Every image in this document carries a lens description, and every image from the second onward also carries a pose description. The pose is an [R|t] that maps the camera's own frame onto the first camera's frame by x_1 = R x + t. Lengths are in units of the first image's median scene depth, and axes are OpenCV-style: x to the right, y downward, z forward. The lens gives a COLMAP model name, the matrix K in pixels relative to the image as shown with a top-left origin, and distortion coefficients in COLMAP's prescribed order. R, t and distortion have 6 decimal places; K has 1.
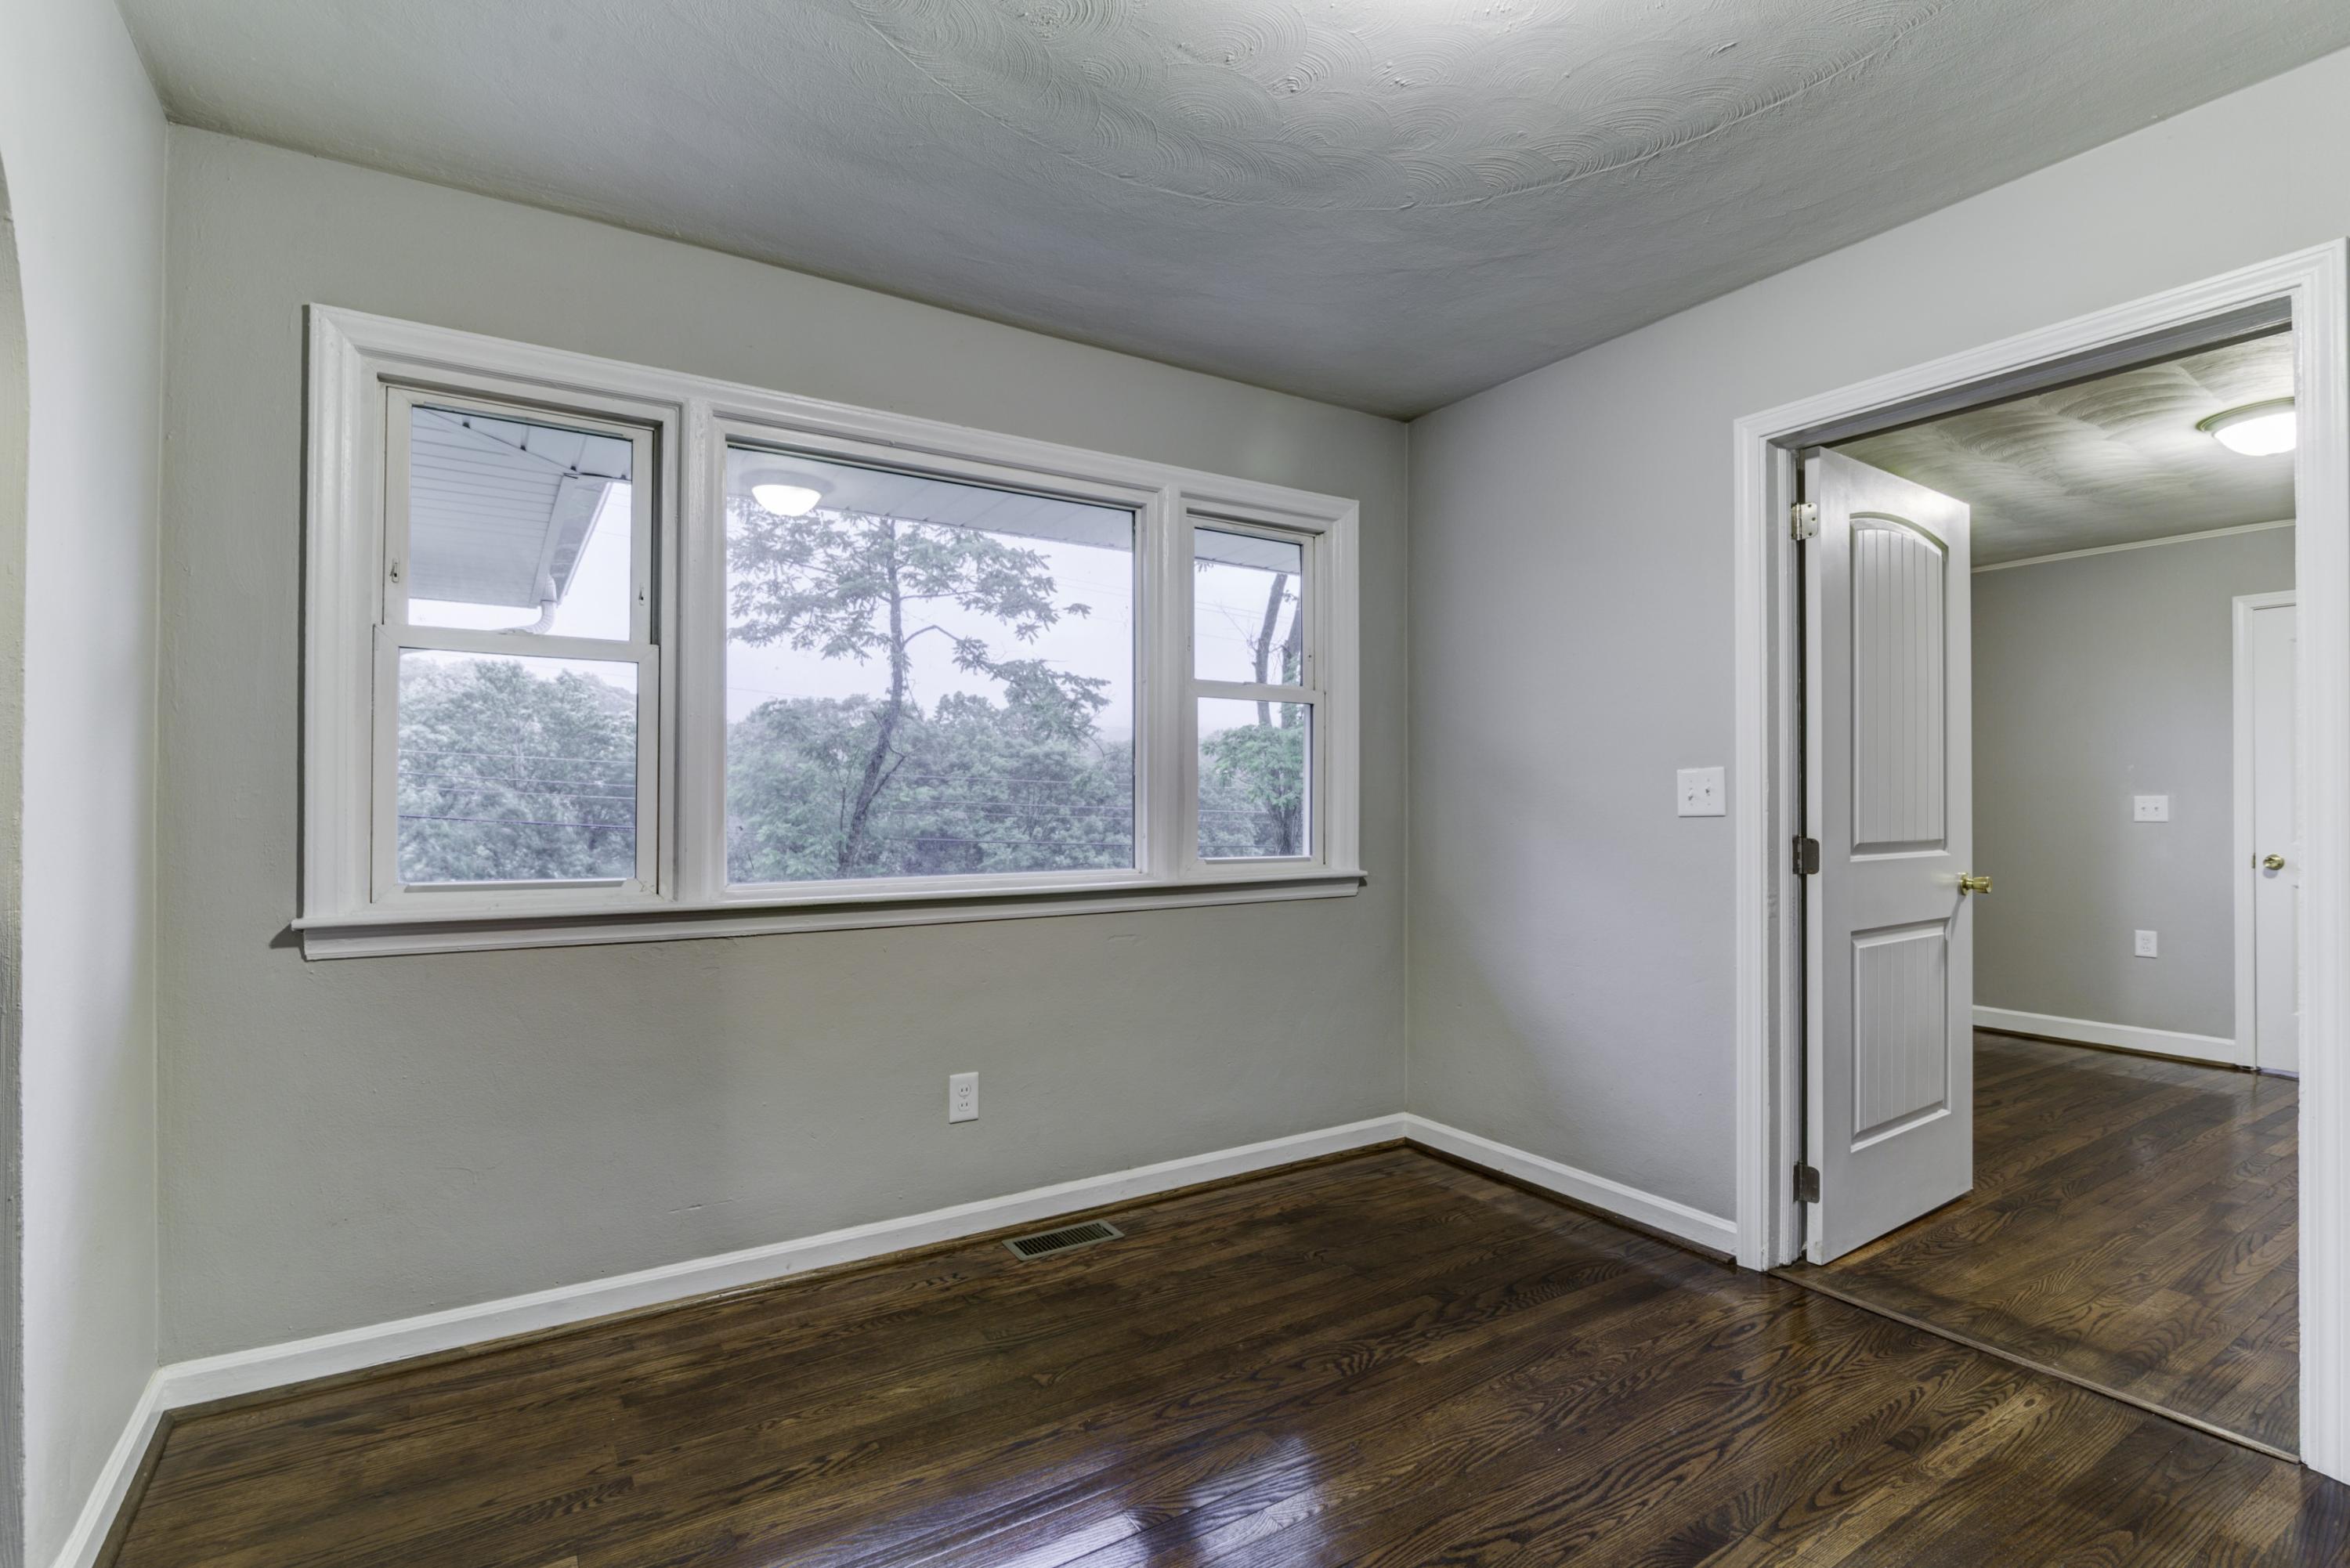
lens RADIAL K [[1078.4, 0, 1195.6], [0, 1078.4, 799.6], [0, 0, 1]] dist [-0.015914, 0.001386]
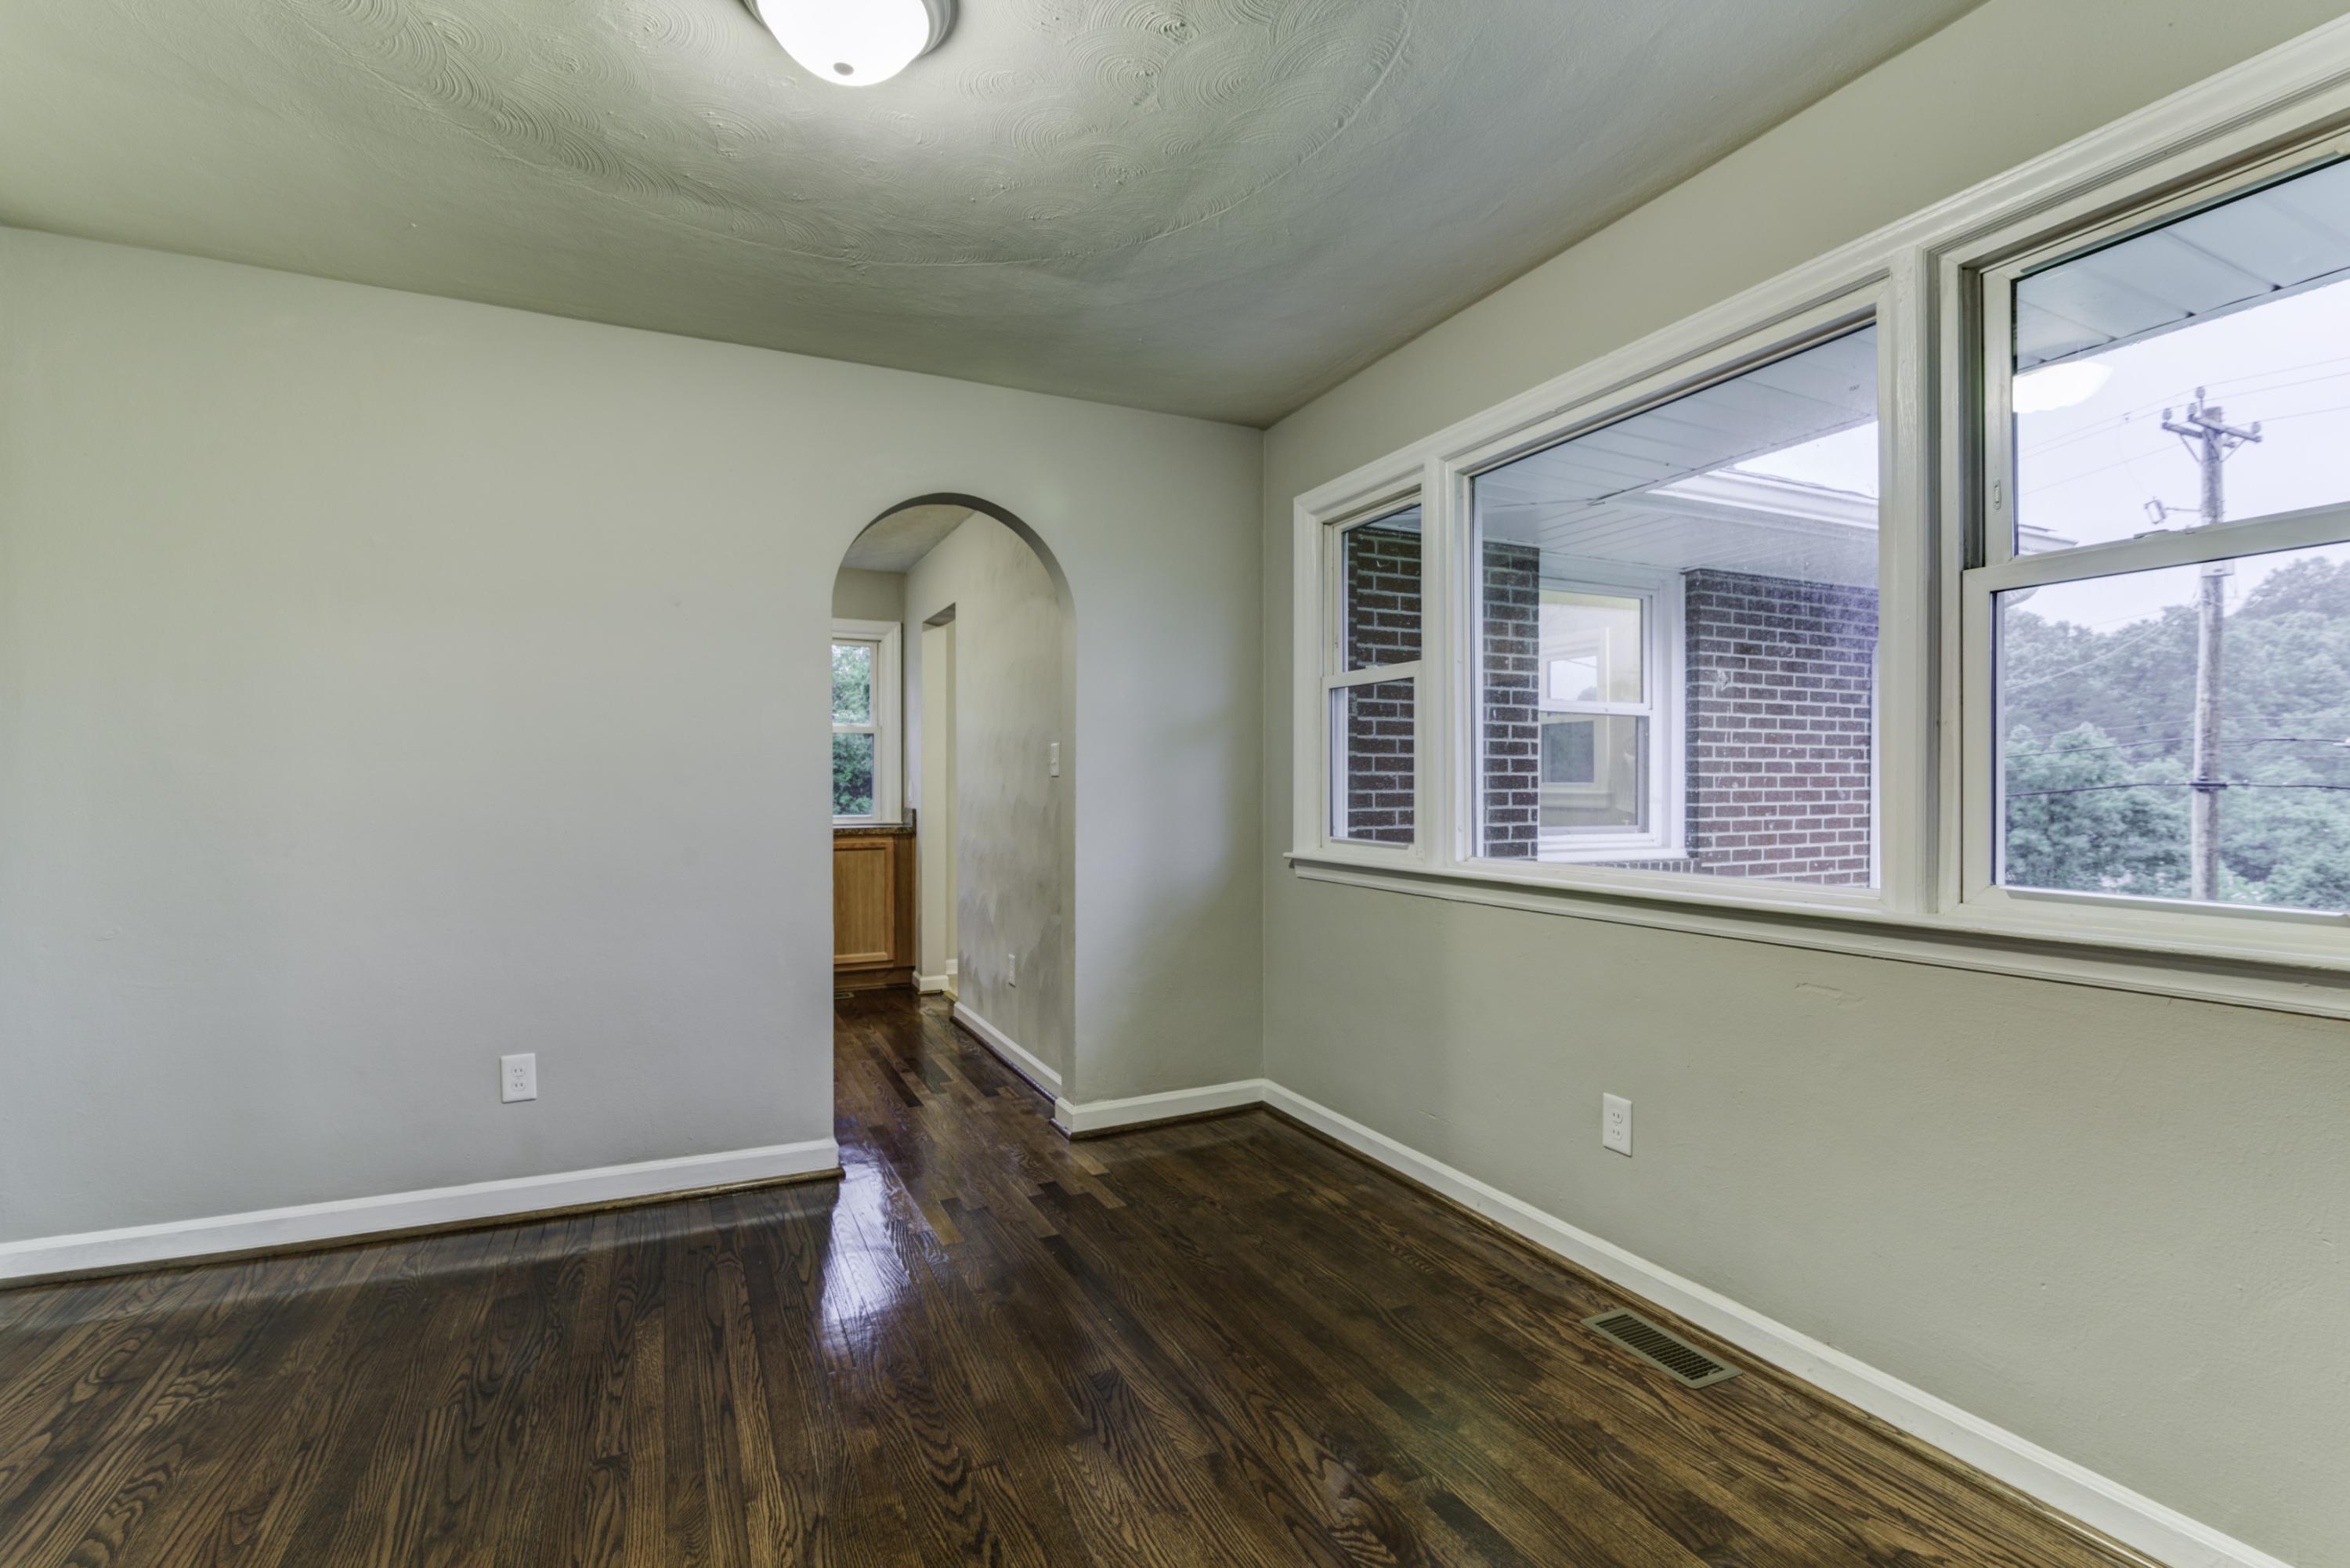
lens RADIAL K [[1078.4, 0, 1144.9], [0, 1078.4, 803.5], [0, 0, 1]] dist [-0.015914, 0.001386]
pose [[-0.147830, 0.014135, -0.988912, 0.718240], [0.006670, 0.999889, 0.013295, 0.003486], [0.988990, -0.004631, -0.147908, 0.776534]]
